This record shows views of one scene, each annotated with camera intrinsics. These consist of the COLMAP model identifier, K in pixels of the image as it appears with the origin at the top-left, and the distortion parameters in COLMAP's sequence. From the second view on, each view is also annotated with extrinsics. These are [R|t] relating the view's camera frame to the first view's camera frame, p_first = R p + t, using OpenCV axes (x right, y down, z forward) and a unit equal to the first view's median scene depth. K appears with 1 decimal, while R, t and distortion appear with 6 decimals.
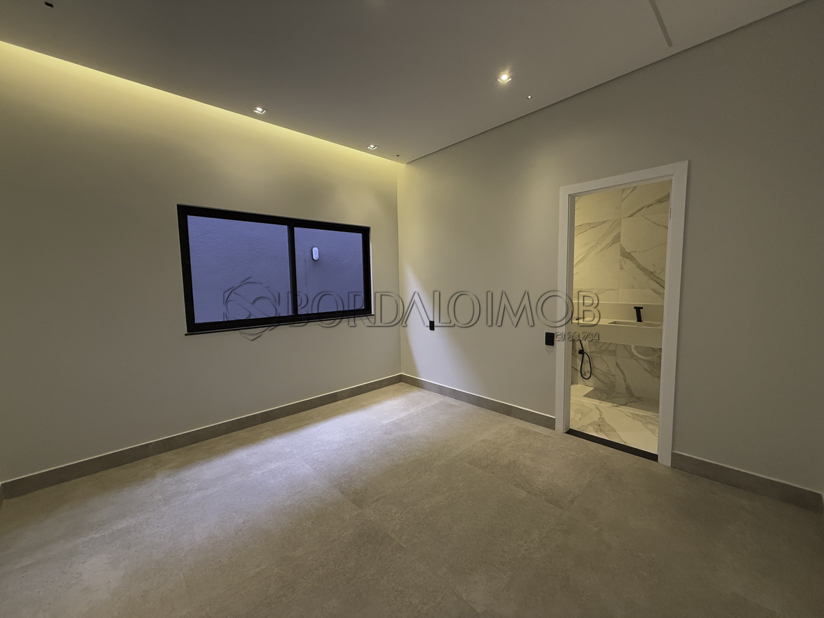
lens RADIAL K [[327.6, 0, 409.9], [0, 327.6, 308.5], [0, 0, 1]] dist [0.001640, -0.000458]
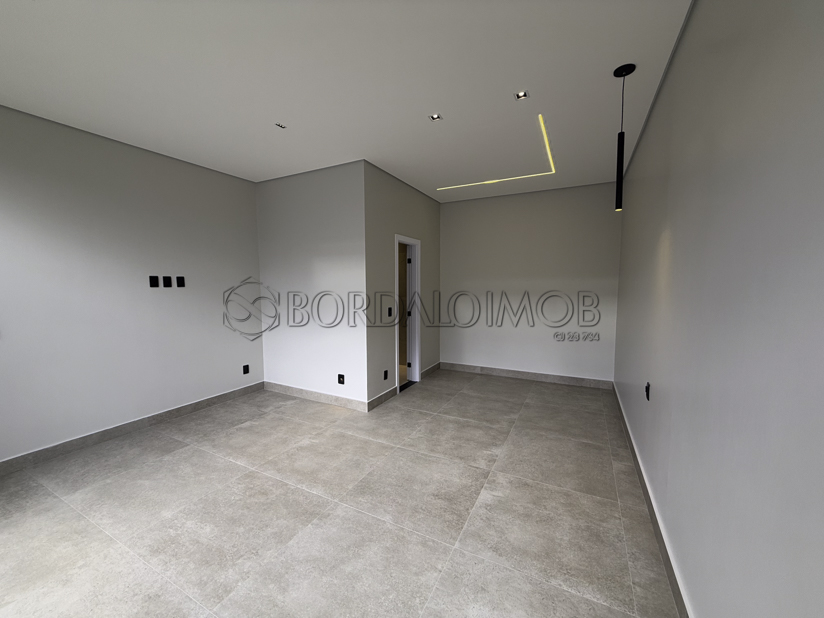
lens RADIAL K [[327.6, 0, 410.2], [0, 327.6, 309.0], [0, 0, 1]] dist [0.001640, -0.000458]
pose [[-0.327308, -0.047612, 0.943717, -0.430904], [0.091782, 0.992405, 0.081901, -0.119498], [-0.940450, 0.113424, -0.320452, 1.102302]]
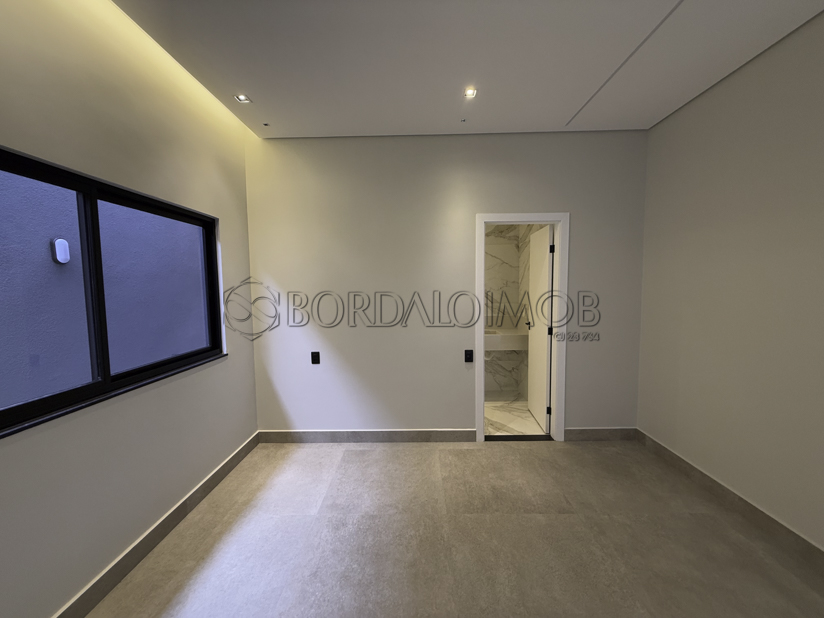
lens RADIAL K [[327.6, 0, 409.5], [0, 327.6, 309.0], [0, 0, 1]] dist [0.001640, -0.000458]
pose [[0.697251, -0.040930, 0.715657, -0.448602], [0.061035, 0.998133, -0.002380, -0.065976], [-0.714224, 0.045340, 0.698447, 0.399423]]
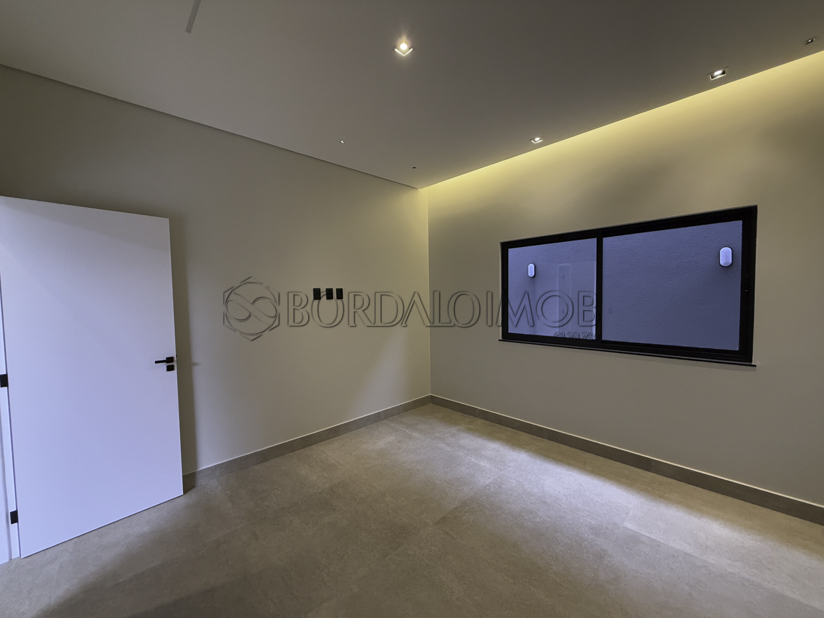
lens RADIAL K [[327.6, 0, 412.4], [0, 327.6, 308.4], [0, 0, 1]] dist [0.001640, -0.000458]
pose [[0.014289, 0.060969, -0.998037, 0.590455], [-0.067990, 0.995888, 0.059865, -0.097351], [0.997584, 0.067001, 0.018375, 0.587811]]
